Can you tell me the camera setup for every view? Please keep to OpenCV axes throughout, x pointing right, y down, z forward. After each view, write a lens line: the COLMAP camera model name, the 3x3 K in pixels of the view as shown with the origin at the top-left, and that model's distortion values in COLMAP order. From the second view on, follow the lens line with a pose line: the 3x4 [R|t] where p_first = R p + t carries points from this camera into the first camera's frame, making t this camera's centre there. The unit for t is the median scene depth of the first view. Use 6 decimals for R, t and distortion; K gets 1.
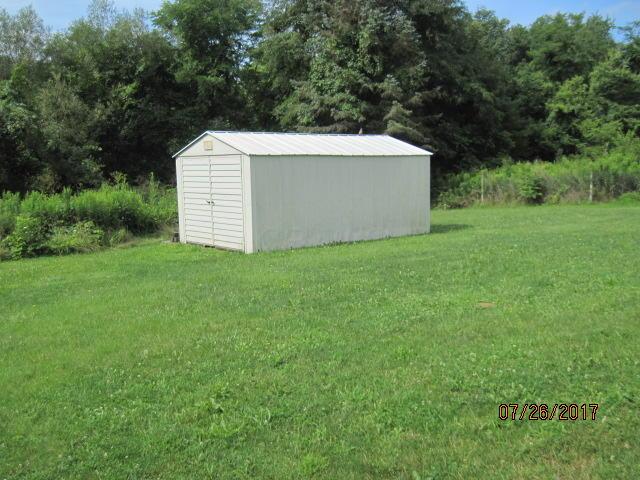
lens RADIAL K [[650.5, 0, 320.0], [0, 650.5, 240.0], [0, 0, 1]] dist [-0.061870, 0.029887]
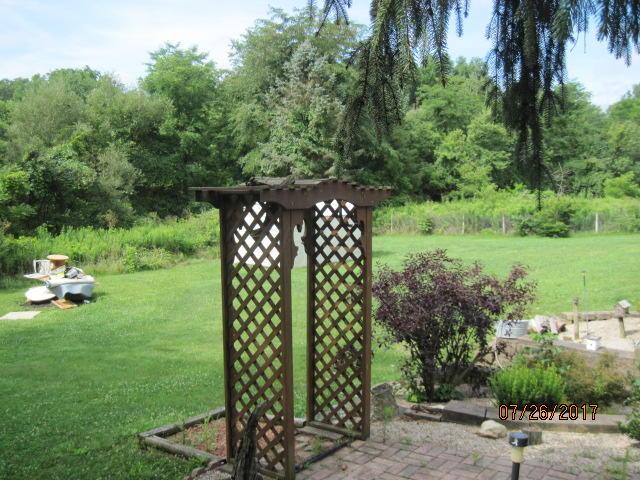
lens RADIAL K [[650.5, 0, 320.0], [0, 650.5, 240.0], [0, 0, 1]] dist [-0.061870, 0.029887]
pose [[0.986631, 0.008055, 0.162772, -0.120286], [-0.005289, 0.999834, -0.017417, -0.012565], [-0.162885, 0.016323, 0.986510, -0.338489]]
